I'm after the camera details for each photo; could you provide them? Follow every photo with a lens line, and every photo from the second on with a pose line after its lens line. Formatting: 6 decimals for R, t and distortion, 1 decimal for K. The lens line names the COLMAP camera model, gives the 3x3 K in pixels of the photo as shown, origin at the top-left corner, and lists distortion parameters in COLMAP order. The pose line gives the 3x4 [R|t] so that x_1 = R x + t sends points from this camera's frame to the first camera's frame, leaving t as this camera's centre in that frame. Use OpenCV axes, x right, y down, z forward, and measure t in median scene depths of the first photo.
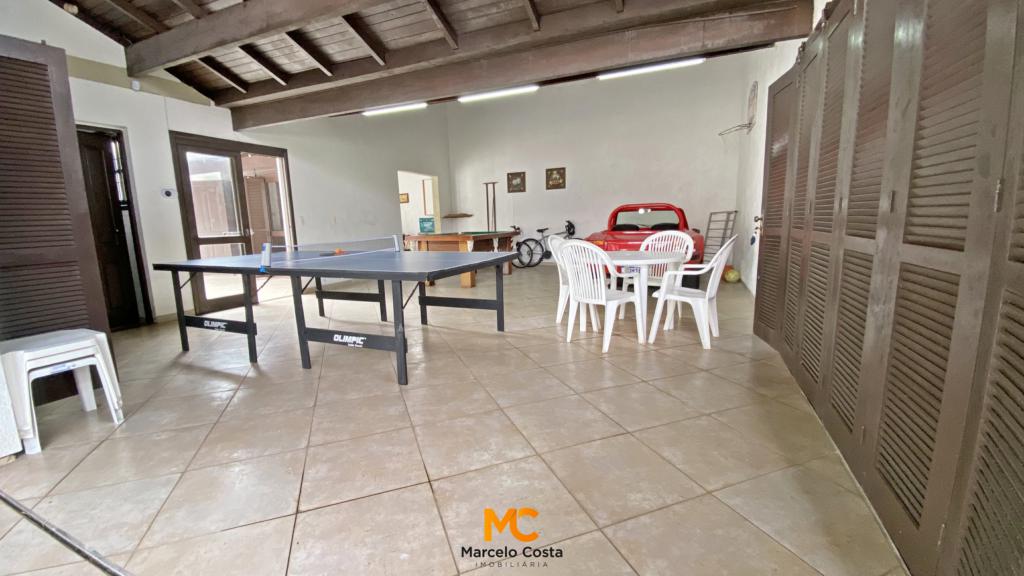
lens RADIAL K [[418.1, 0, 517.4], [0, 418.1, 285.5], [0, 0, 1]] dist [0.000222, -0.012429]
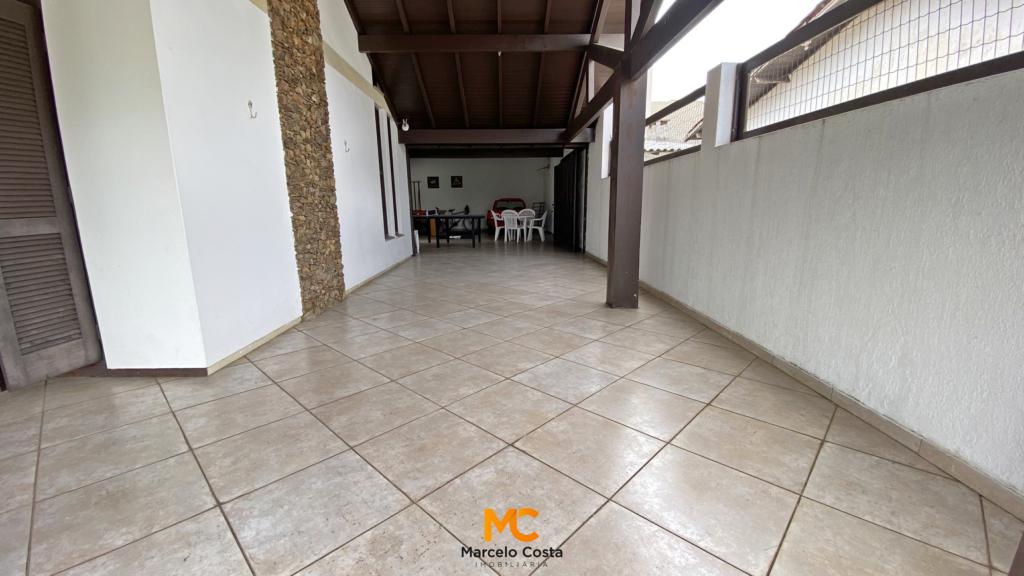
lens RADIAL K [[418.1, 0, 503.5], [0, 418.1, 294.0], [0, 0, 1]] dist [0.000222, -0.012429]
pose [[0.908988, -0.067453, 0.411329, -0.537453], [0.042641, 0.996690, 0.069213, 0.132584], [-0.414636, -0.045374, 0.908855, -0.854185]]
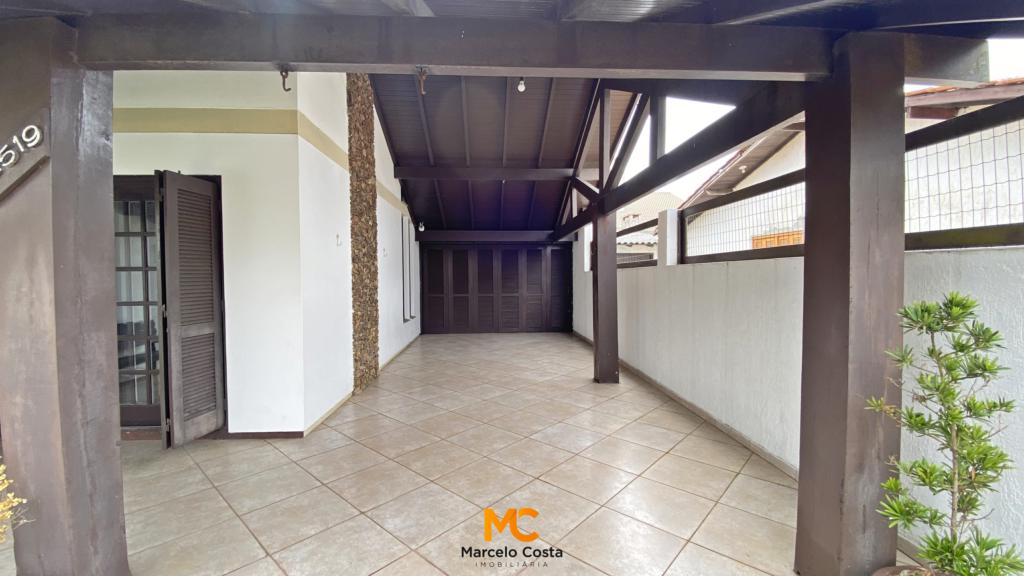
lens RADIAL K [[418.1, 0, 502.7], [0, 418.1, 288.1], [0, 0, 1]] dist [0.000222, -0.012429]
pose [[0.894061, 0.011907, 0.447787, -0.620543], [0.042469, 0.992891, -0.111196, 0.112939], [-0.445928, 0.118433, 0.887199, -0.956757]]
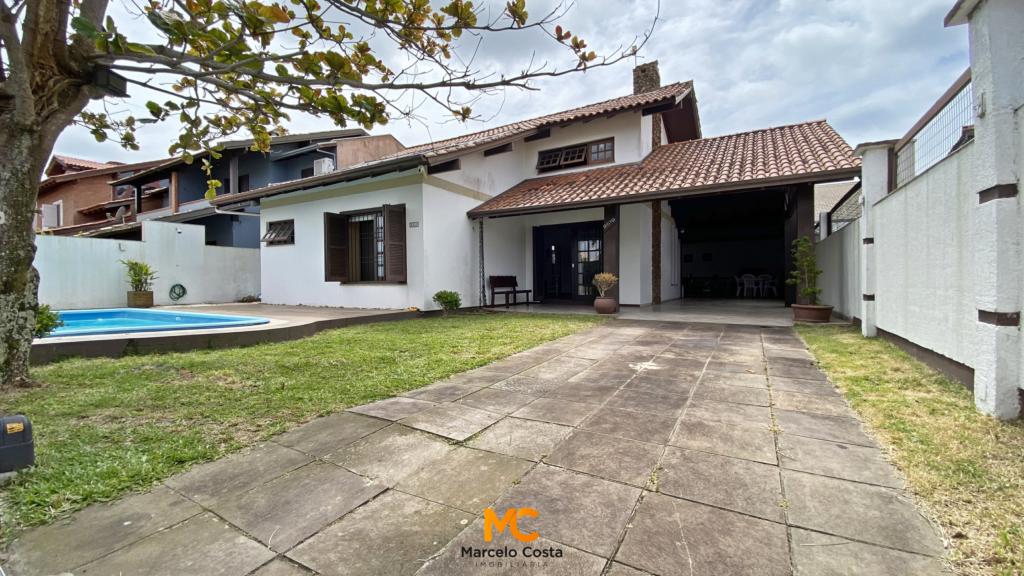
lens RADIAL K [[418.1, 0, 506.8], [0, 418.1, 287.8], [0, 0, 1]] dist [0.000222, -0.012429]
pose [[0.992902, 0.019620, -0.117309, -0.838211], [-0.034645, 0.991240, -0.127451, 0.306891], [0.113781, 0.130611, 0.984883, -1.672121]]
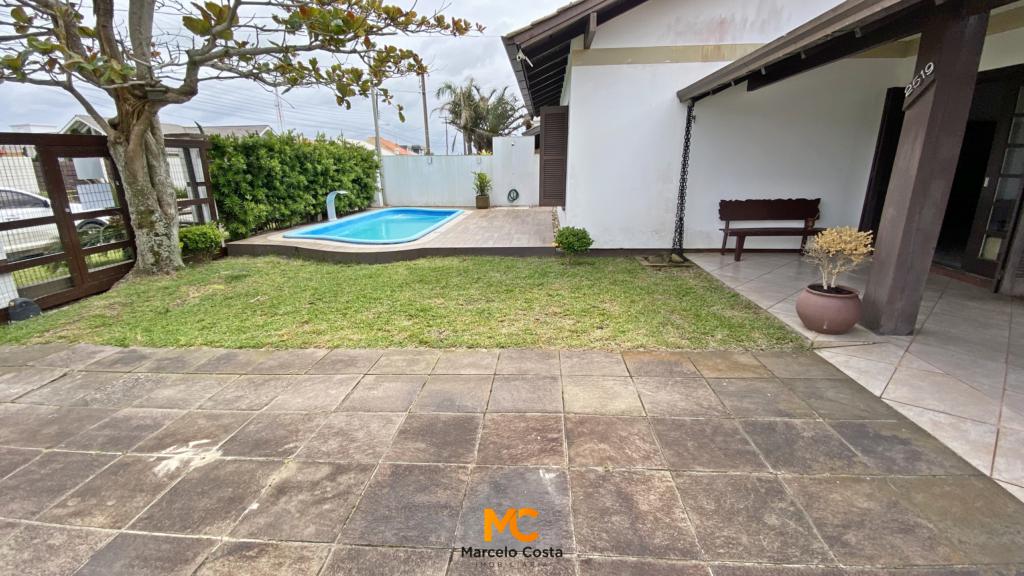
lens RADIAL K [[429.1, 0, 504.8], [0, 429.1, 294.7], [0, 0, 1]] dist [-0.019969, -0.001193]
pose [[0.317096, 0.289386, -0.903165, -0.490114], [-0.131578, 0.956524, 0.260286, 0.148385], [0.939222, 0.036301, 0.341387, -1.130849]]
